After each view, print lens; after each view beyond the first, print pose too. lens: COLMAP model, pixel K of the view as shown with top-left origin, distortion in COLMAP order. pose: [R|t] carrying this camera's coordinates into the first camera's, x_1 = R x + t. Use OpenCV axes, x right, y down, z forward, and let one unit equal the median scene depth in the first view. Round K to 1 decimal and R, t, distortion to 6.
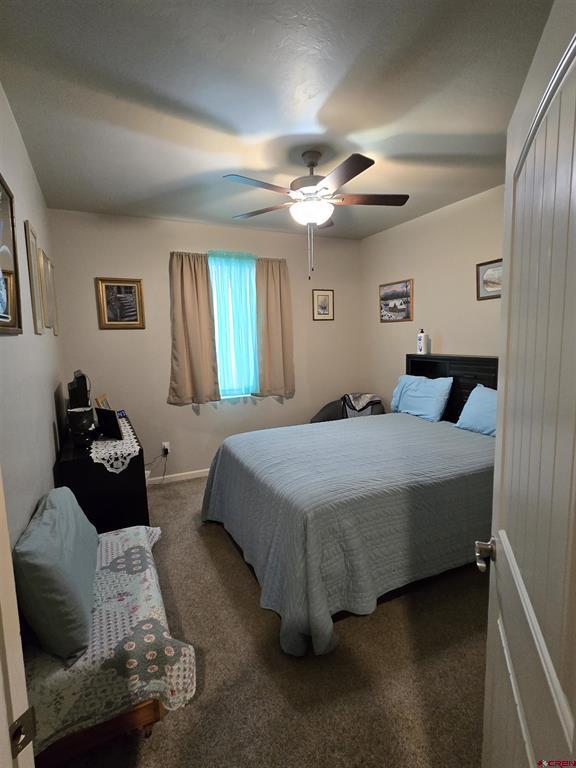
lens RADIAL K [[386.5, 0, 288.0], [0, 386.5, 384.0], [0, 0, 1]] dist [-0.001495, -0.000182]
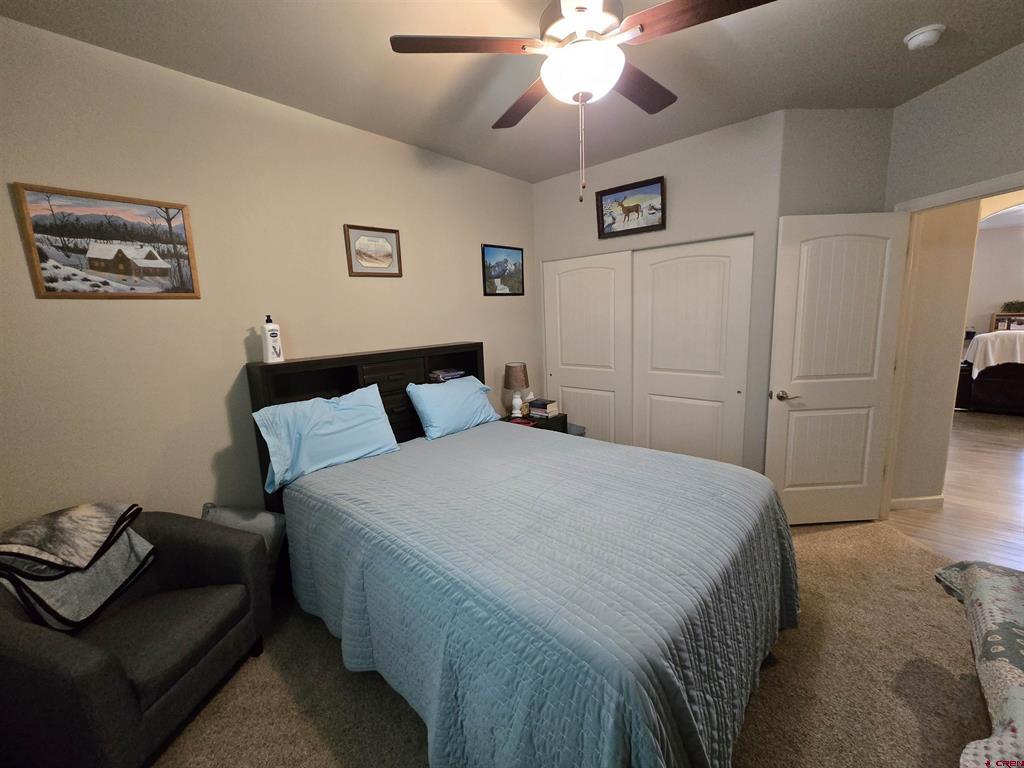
lens RADIAL K [[419.8, 0, 512.0], [0, 419.8, 384.0], [0, 0, 1]] dist [-0.000746, -0.000273]
pose [[-0.391094, -0.110113, 0.913740, -0.289458], [0.161798, 0.969129, 0.186040, -0.095795], [-0.906017, 0.220601, -0.361205, 0.848015]]
